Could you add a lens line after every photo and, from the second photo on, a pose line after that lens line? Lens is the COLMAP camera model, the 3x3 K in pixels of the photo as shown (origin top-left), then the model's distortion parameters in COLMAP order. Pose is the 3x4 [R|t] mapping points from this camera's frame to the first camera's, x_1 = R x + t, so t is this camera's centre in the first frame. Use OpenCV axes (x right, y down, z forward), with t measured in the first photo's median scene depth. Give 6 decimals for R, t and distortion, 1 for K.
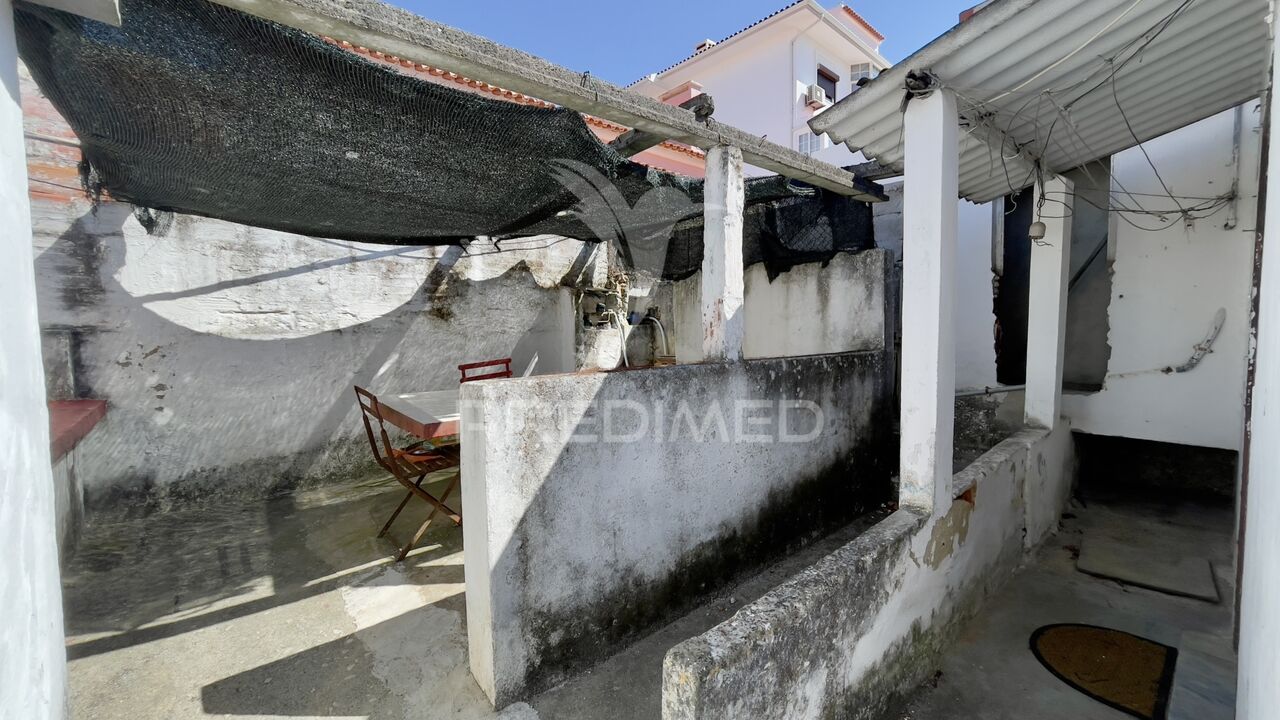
lens RADIAL K [[515.7, 0, 636.5], [0, 515.7, 356.5], [0, 0, 1]] dist [-0.007897, 0.002776]
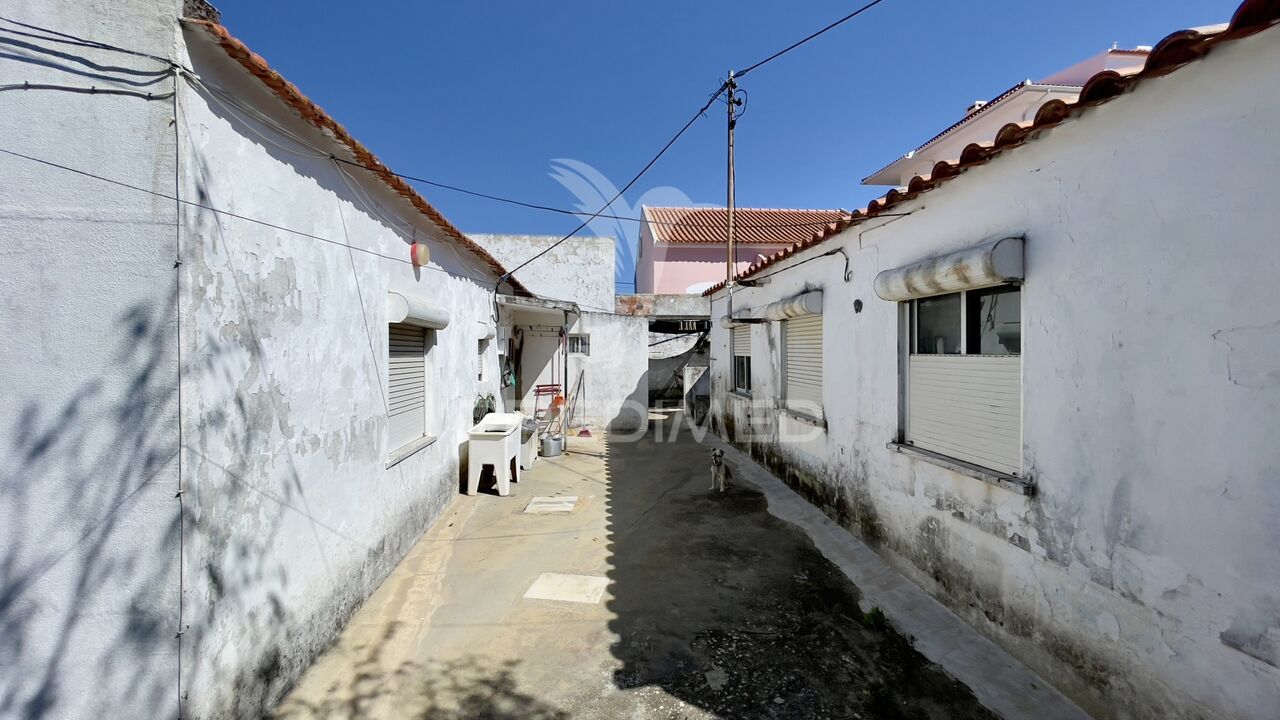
lens RADIAL K [[515.7, 0, 639.3], [0, 515.7, 353.1], [0, 0, 1]] dist [-0.007897, 0.002776]
pose [[0.805828, 0.014255, -0.591977, 1.313380], [-0.042843, 0.998494, -0.034275, 0.053297], [0.590597, 0.052982, 0.805225, -1.967495]]
